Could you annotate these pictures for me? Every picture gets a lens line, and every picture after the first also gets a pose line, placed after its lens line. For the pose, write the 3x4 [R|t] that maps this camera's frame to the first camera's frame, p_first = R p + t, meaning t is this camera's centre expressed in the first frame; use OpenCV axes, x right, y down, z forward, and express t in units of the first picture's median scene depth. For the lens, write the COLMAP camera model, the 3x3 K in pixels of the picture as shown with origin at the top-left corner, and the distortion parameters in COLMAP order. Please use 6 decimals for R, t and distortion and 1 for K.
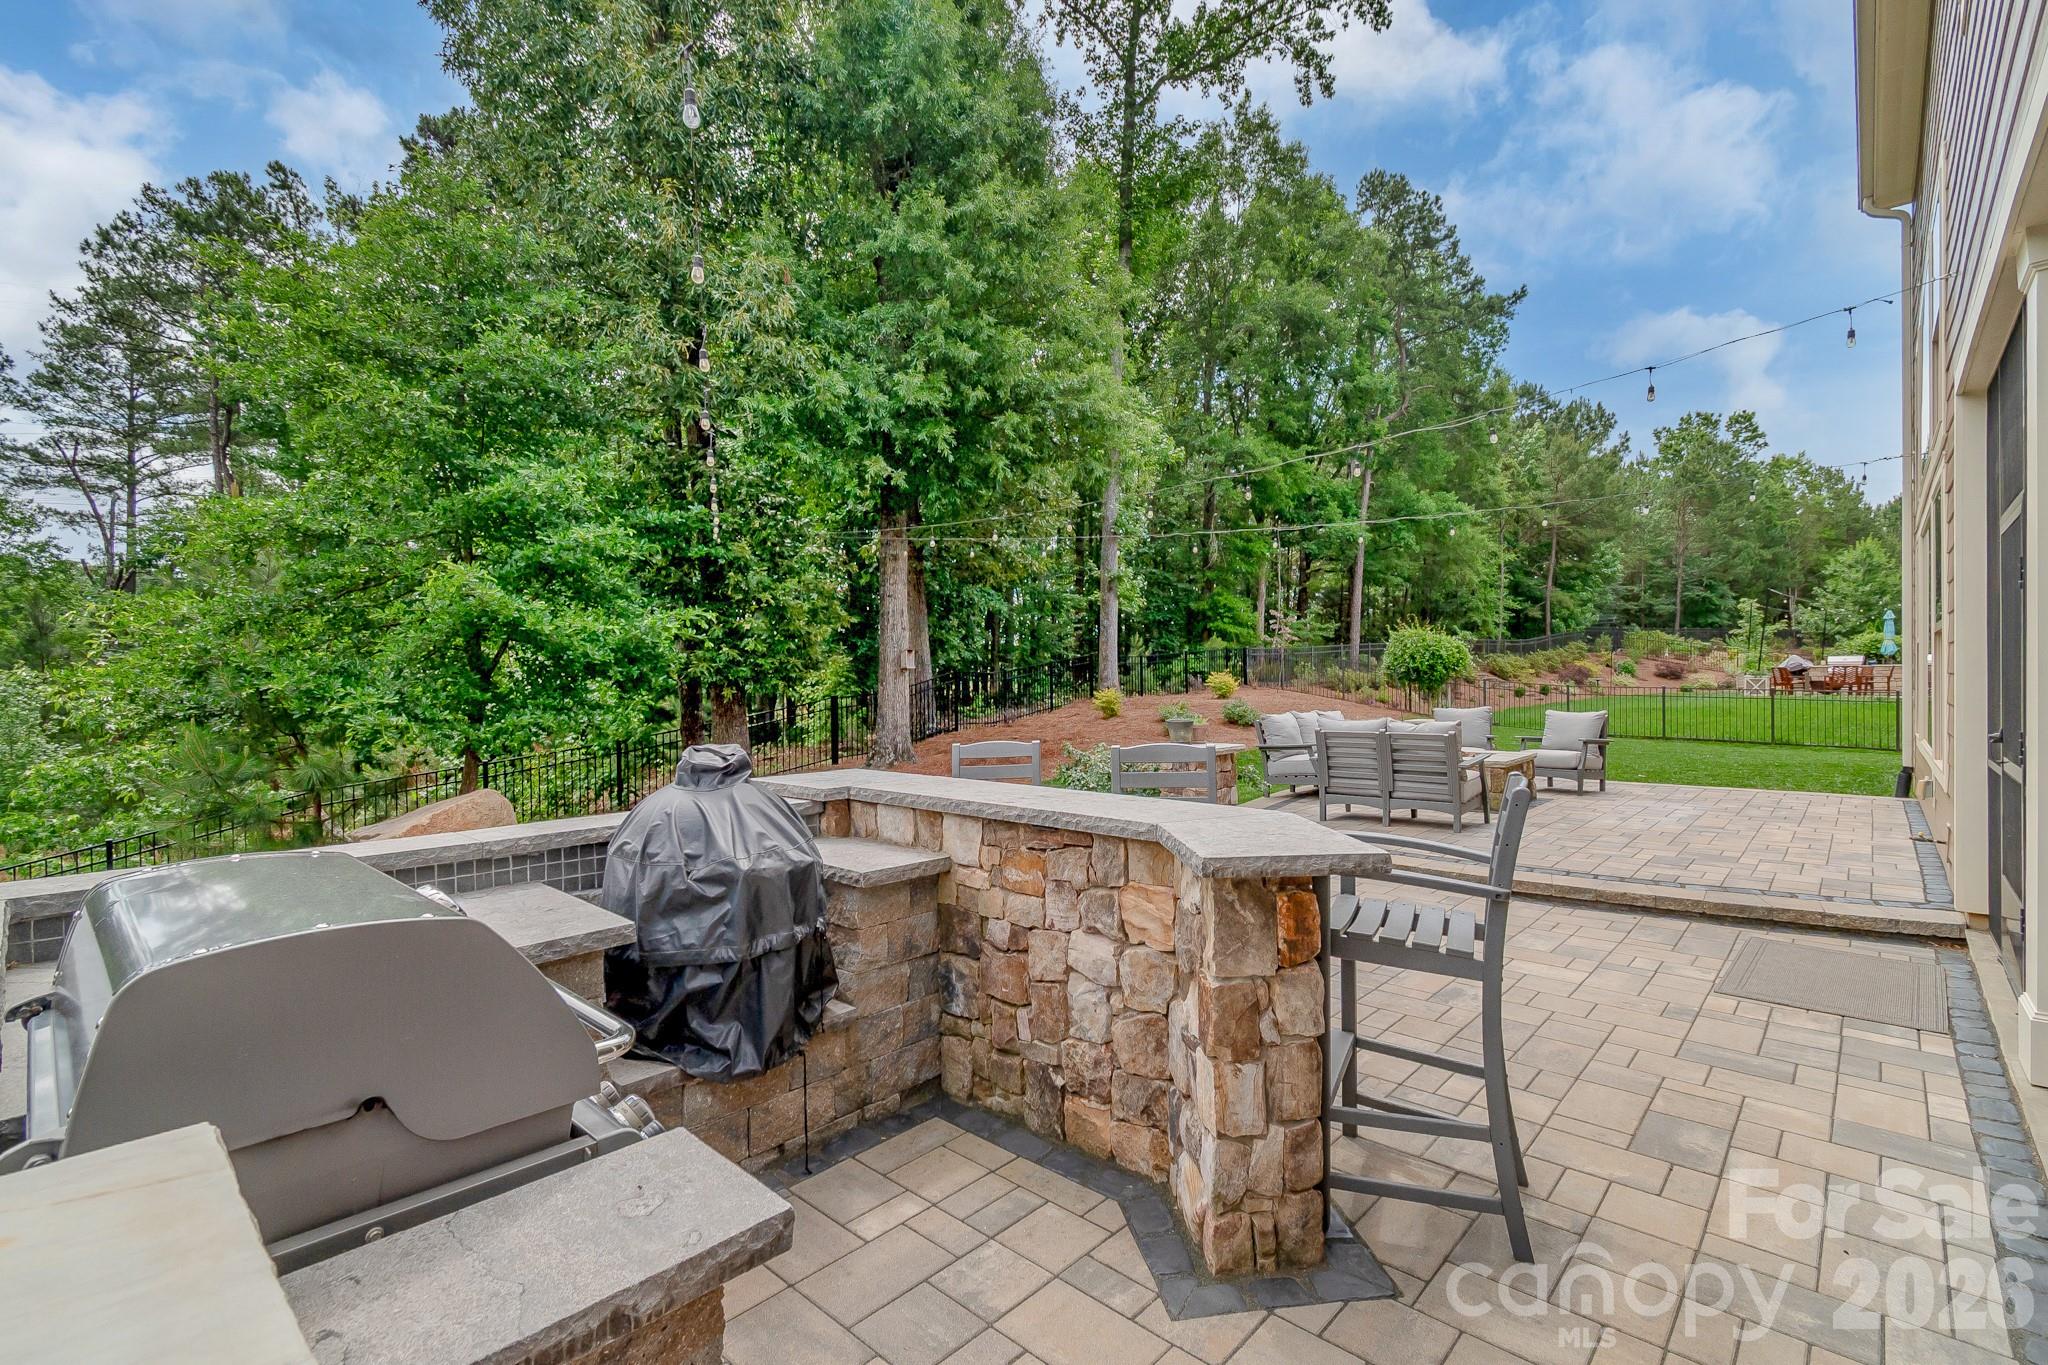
lens RADIAL K [[926.2, 0, 1027.1], [0, 926.2, 676.0], [0, 0, 1]] dist [0.001095, -0.002268]
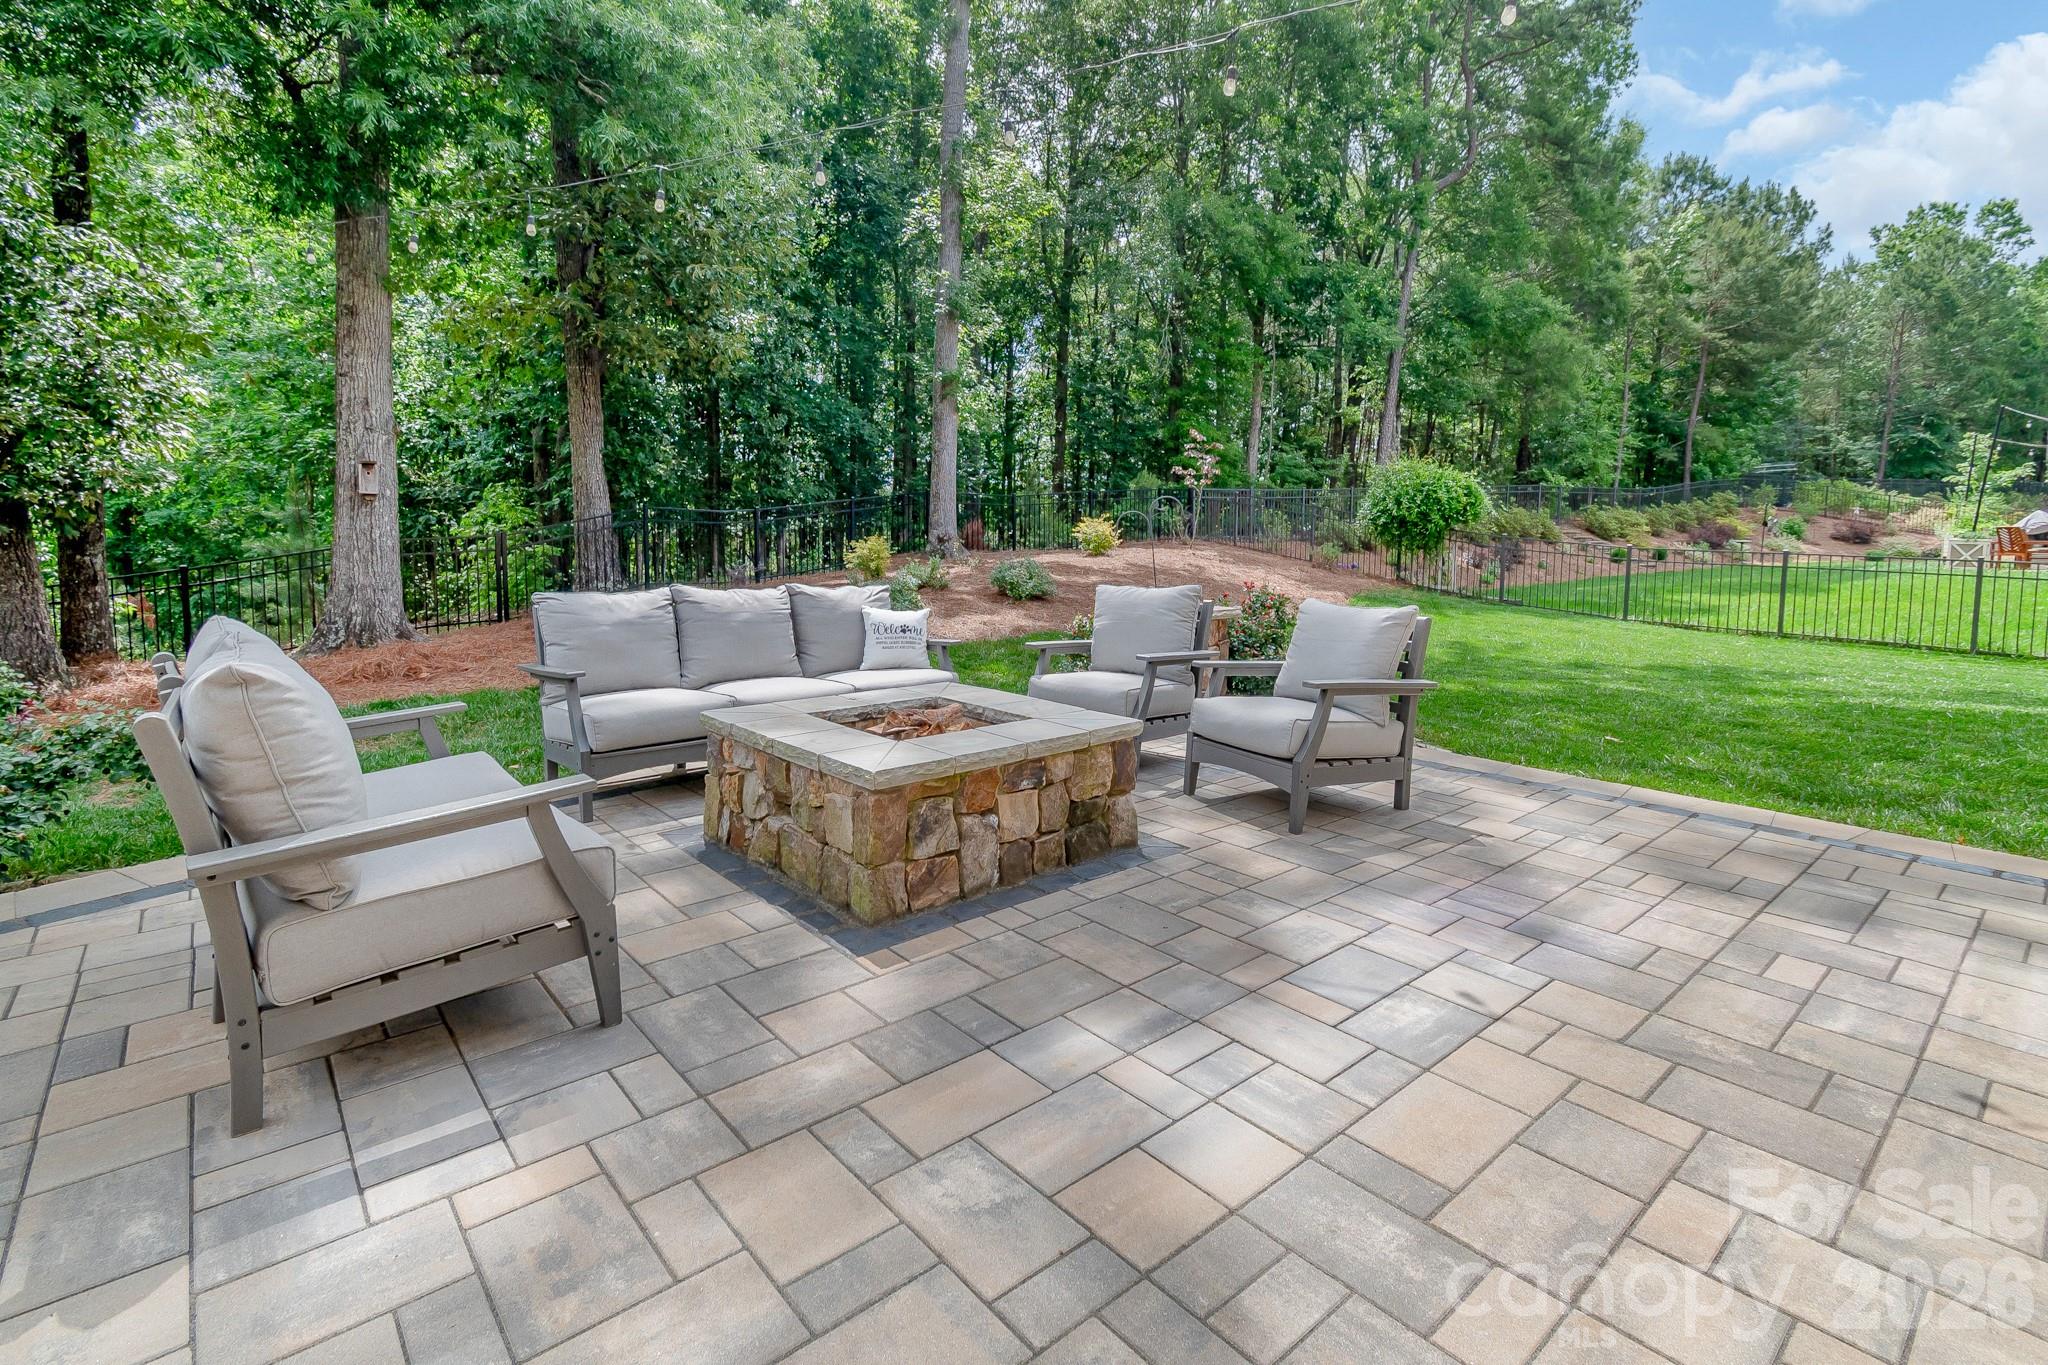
lens RADIAL K [[926.2, 0, 1038.7], [0, 926.2, 592.6], [0, 0, 1]] dist [0.001095, -0.002268]
pose [[0.990305, 0.027888, -0.136085, 0.134405], [-0.018374, 0.997330, 0.070679, 0.001862], [0.137693, -0.067493, 0.988173, 0.154642]]
